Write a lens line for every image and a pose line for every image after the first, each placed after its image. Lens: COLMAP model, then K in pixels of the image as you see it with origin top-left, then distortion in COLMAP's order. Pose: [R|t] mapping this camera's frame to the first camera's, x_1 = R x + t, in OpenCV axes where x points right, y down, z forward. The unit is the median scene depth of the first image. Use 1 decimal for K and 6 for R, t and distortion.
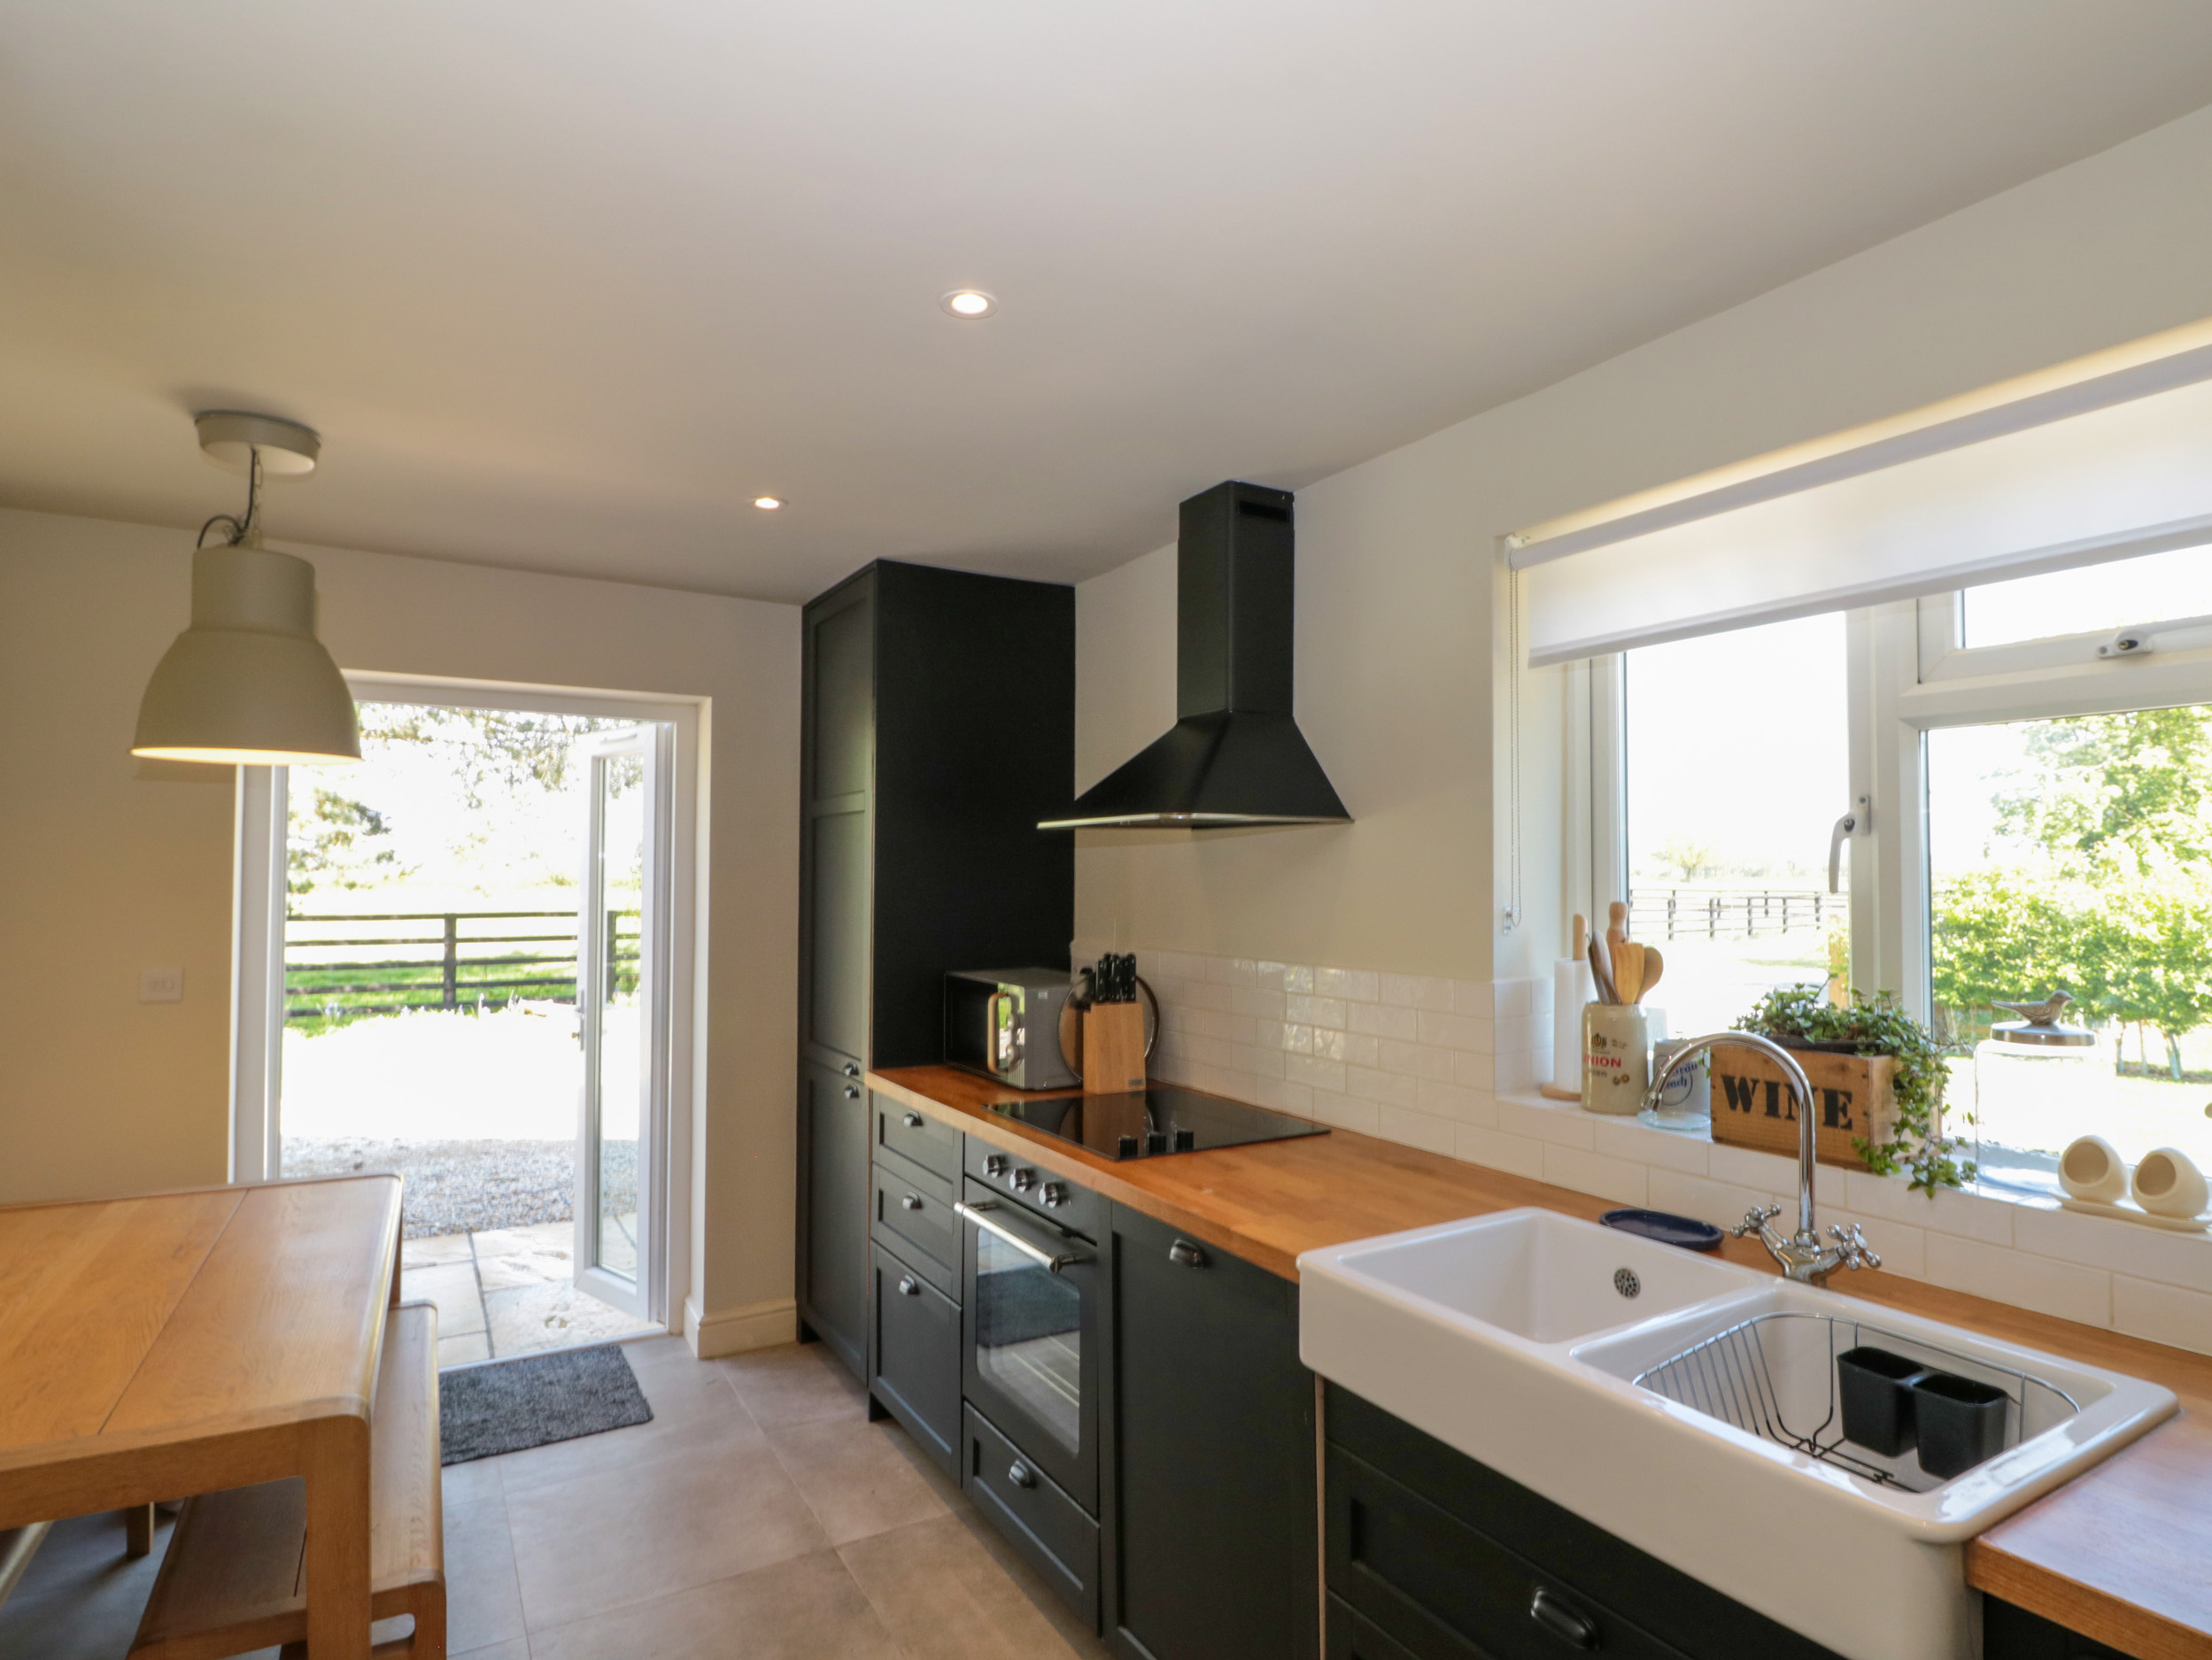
lens RADIAL K [[1202.8, 0, 1144.1], [0, 1202.8, 850.8], [0, 0, 1]] dist [0.001319, -0.016728]
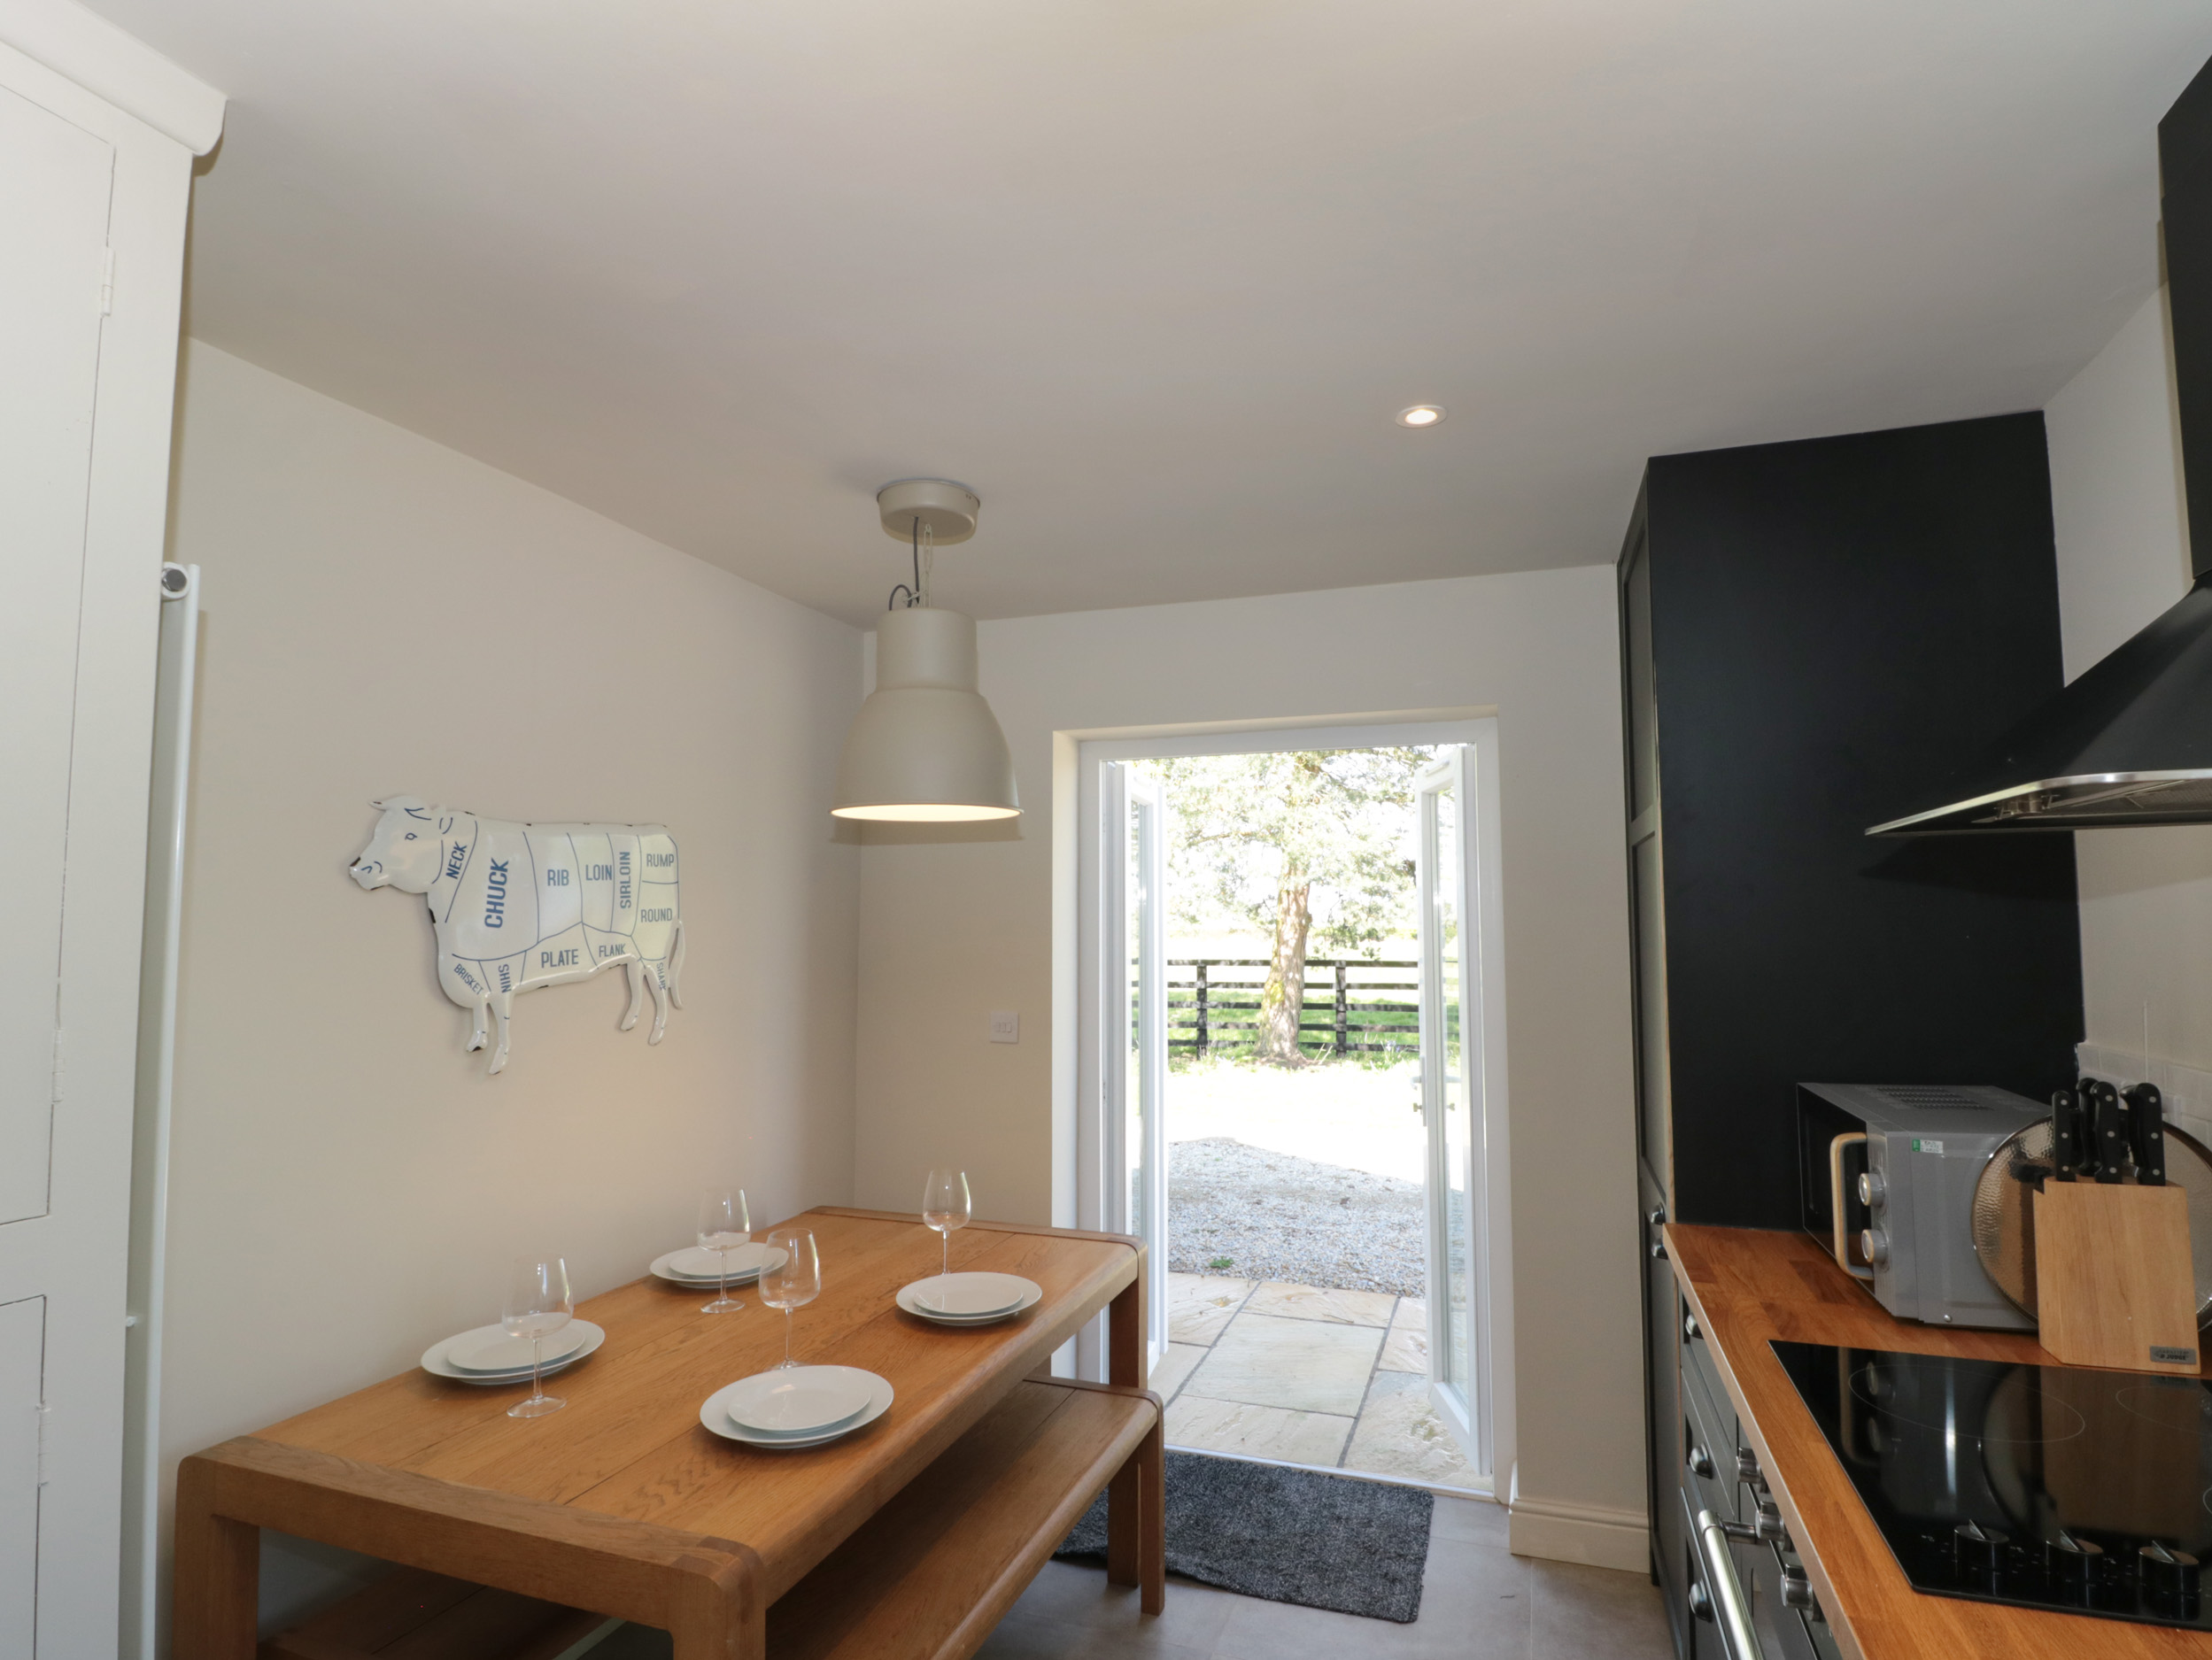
lens RADIAL K [[1184.4, 0, 1106.0], [0, 1184.4, 830.0], [0, 0, 1]] dist [-0.016081, -0.001832]
pose [[0.625428, -0.065147, -0.777558, 0.087784], [0.018325, 0.997460, -0.068831, 0.006863], [0.780067, 0.028801, 0.625033, 0.327135]]
